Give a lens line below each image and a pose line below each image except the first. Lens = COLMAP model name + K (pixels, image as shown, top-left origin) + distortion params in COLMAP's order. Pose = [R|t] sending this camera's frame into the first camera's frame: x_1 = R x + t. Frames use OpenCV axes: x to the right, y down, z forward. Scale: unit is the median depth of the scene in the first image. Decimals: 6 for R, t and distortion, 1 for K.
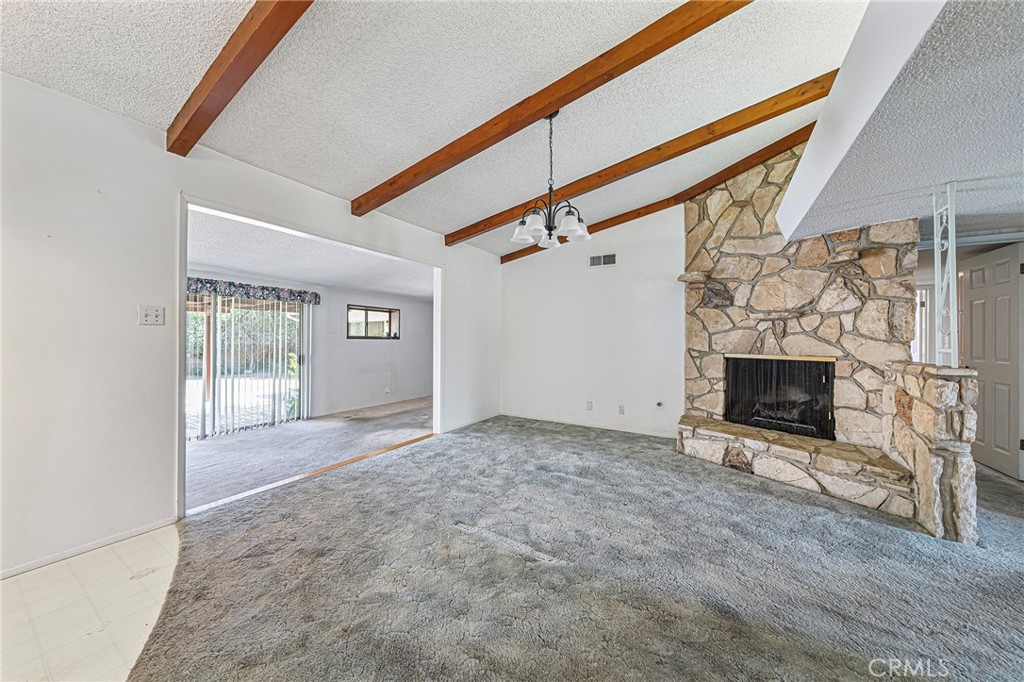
lens RADIAL K [[354.6, 0, 507.6], [0, 354.6, 339.6], [0, 0, 1]] dist [-0.004871, 0.000391]
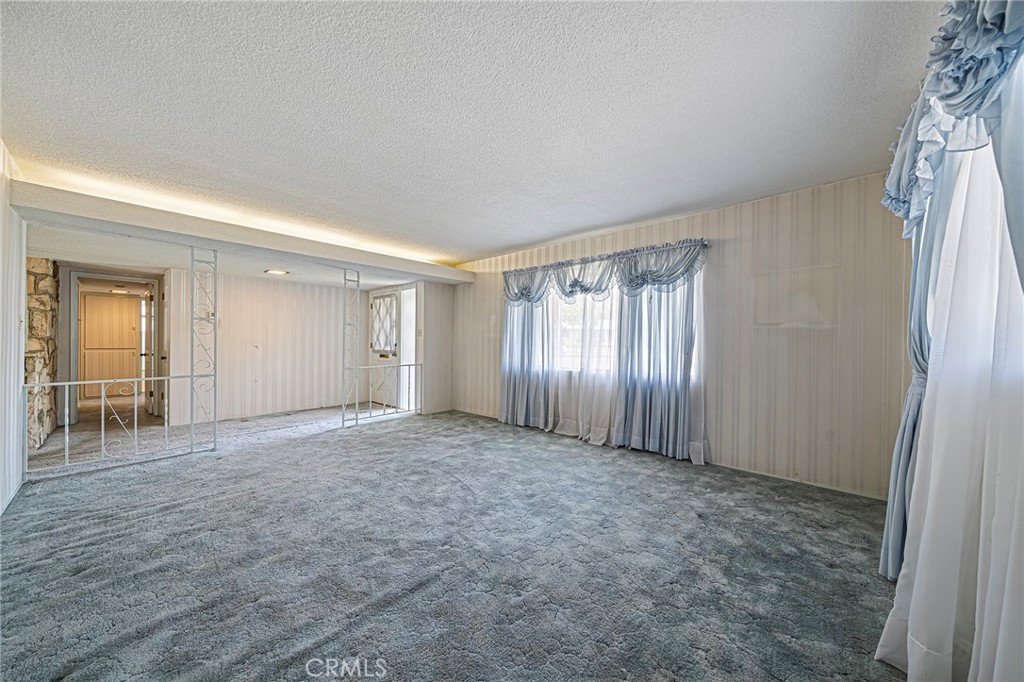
lens RADIAL K [[354.6, 0, 506.7], [0, 354.6, 348.0], [0, 0, 1]] dist [-0.004871, 0.000391]
pose [[0.175614, -0.022793, 0.984195, -0.018178], [-0.003656, 0.999710, 0.023805, 0.004359], [-0.984452, -0.007779, 0.175480, -0.917347]]
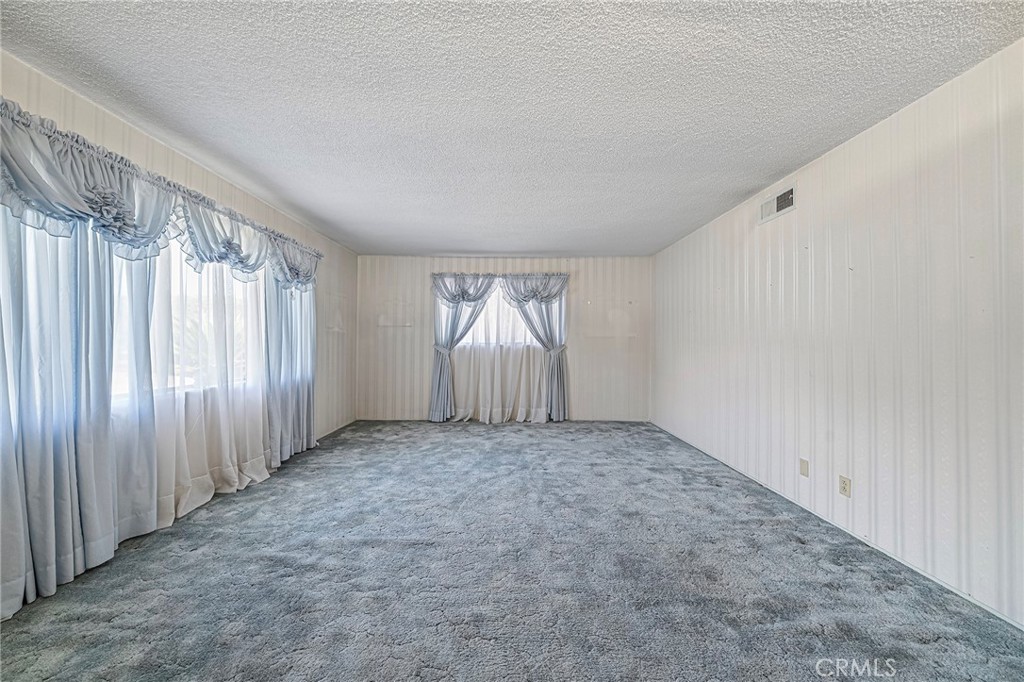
lens RADIAL K [[354.6, 0, 504.8], [0, 354.6, 337.7], [0, 0, 1]] dist [-0.004871, 0.000391]
pose [[-0.854323, -0.016169, -0.519492, 1.040995], [-0.009716, 0.999838, -0.015142, 0.011560], [0.519652, -0.007889, -0.854341, -0.046309]]
